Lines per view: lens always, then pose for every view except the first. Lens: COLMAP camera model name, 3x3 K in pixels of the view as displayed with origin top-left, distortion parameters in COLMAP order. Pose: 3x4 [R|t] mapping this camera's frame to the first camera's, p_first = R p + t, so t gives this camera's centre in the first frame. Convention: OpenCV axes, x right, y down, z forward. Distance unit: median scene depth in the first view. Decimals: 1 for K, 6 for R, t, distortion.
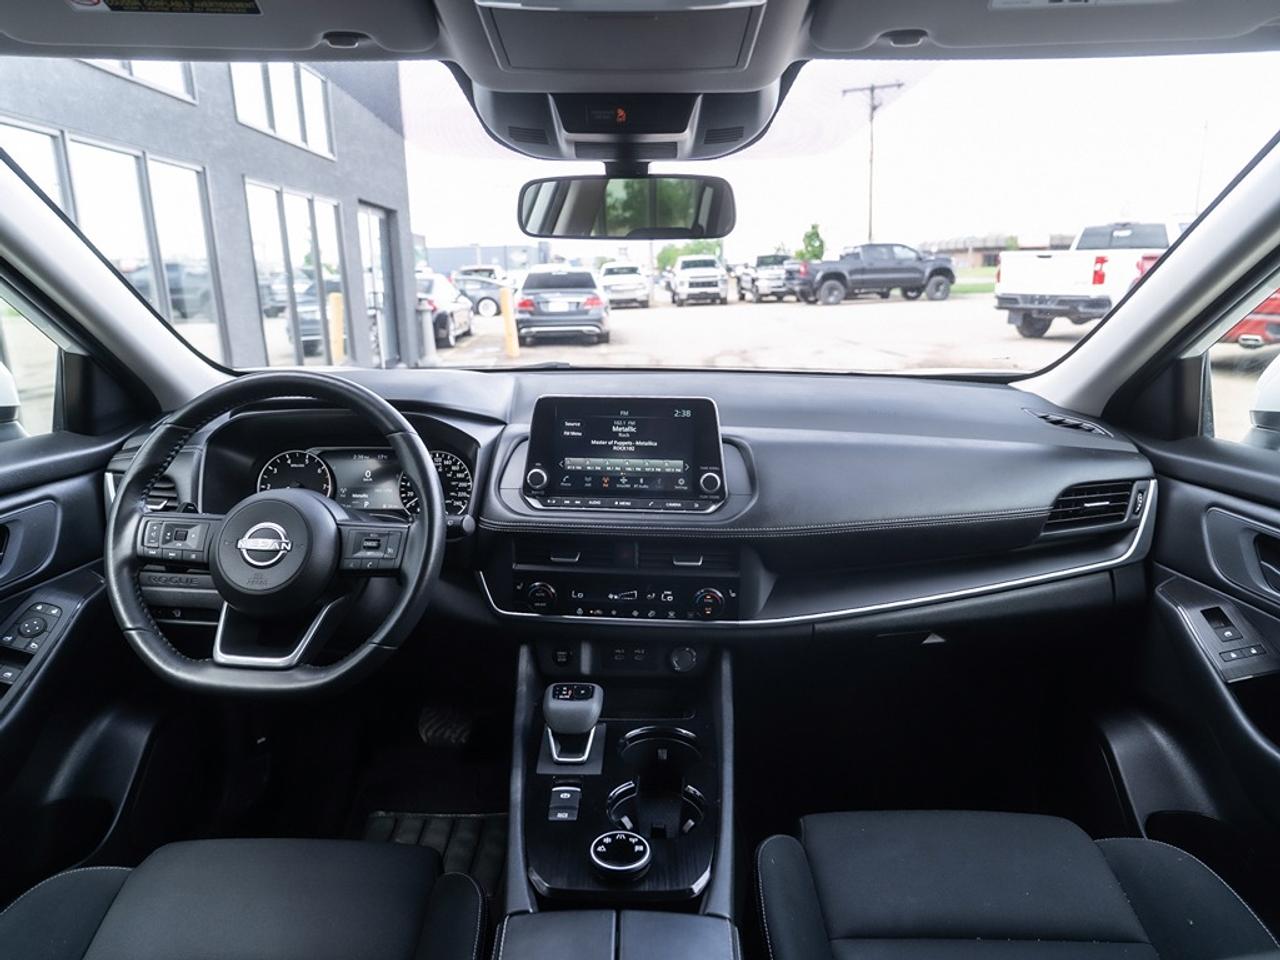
lens RADIAL K [[779.5, 0, 611.7], [0, 779.5, 478.8], [0, 0, 1]] dist [-0.018784, -0.002462]
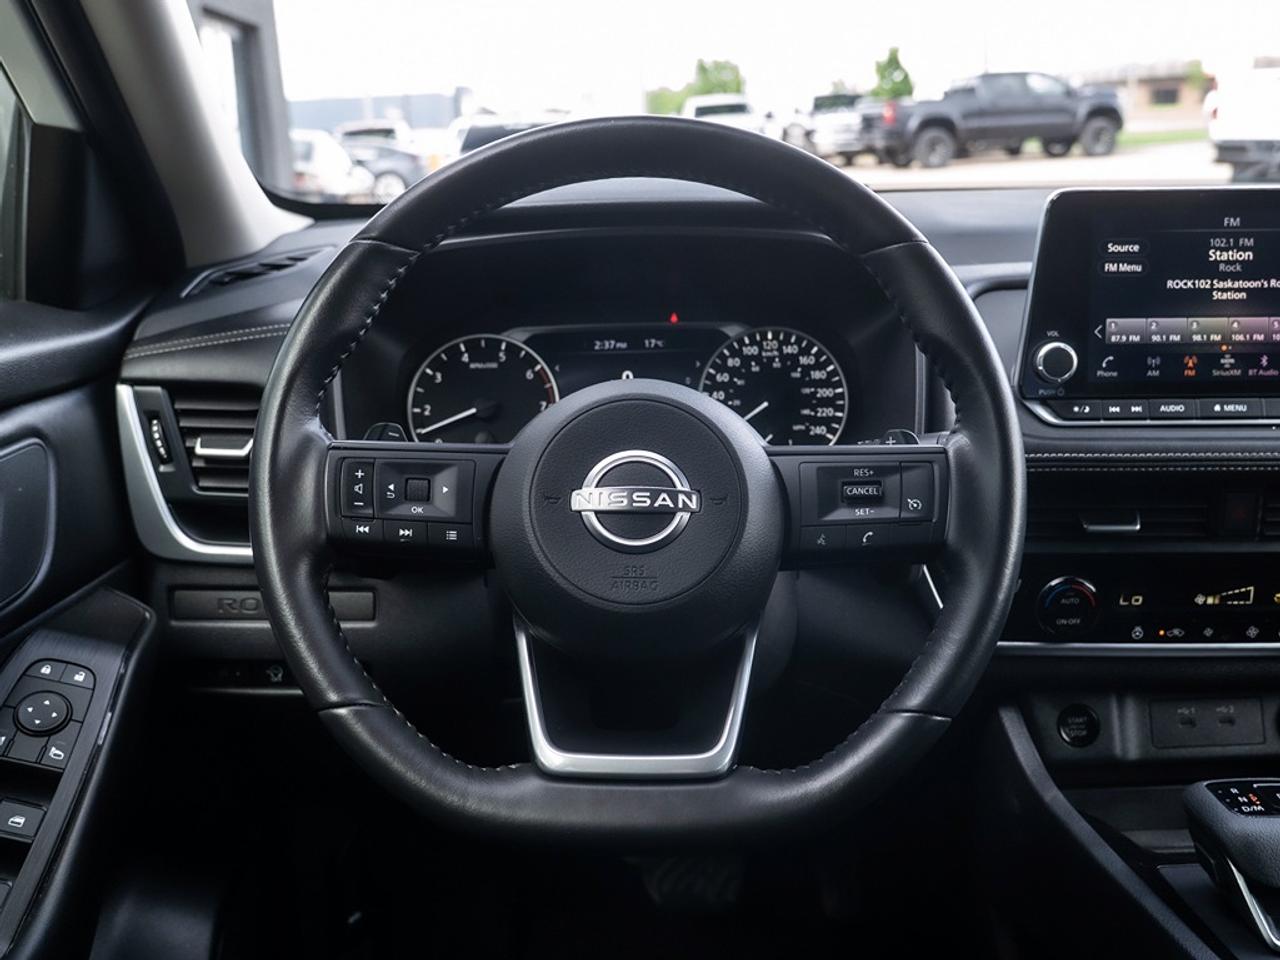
lens RADIAL K [[1247.7, 0, 672.3], [0, 1247.7, 473.8], [0, 0, 1]] dist [-0.021856, 0.000000]
pose [[0.998594, -0.033949, 0.040721, -0.366836], [0.033182, 0.999261, 0.019379, 0.045915], [-0.041349, -0.018001, 0.998983, 0.236068]]
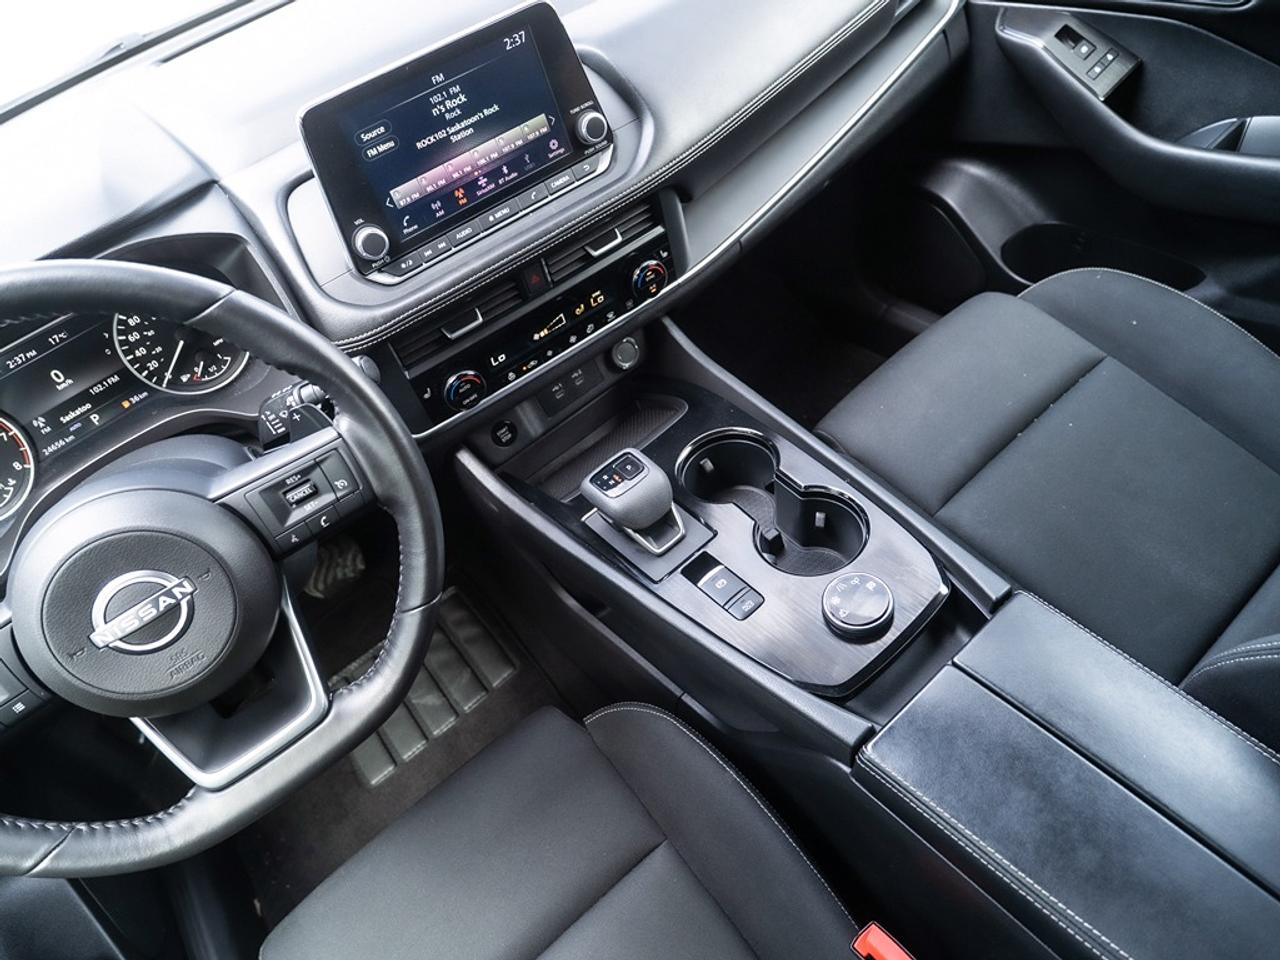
lens RADIAL K [[779.5, 0, 636.1], [0, 779.5, 476.2], [0, 0, 1]] dist [-0.018784, -0.002462]
pose [[0.751112, -0.587087, 0.301925, -0.236445], [0.356616, 0.745695, 0.562818, -0.138339], [-0.555567, -0.315068, 0.769465, 0.333263]]
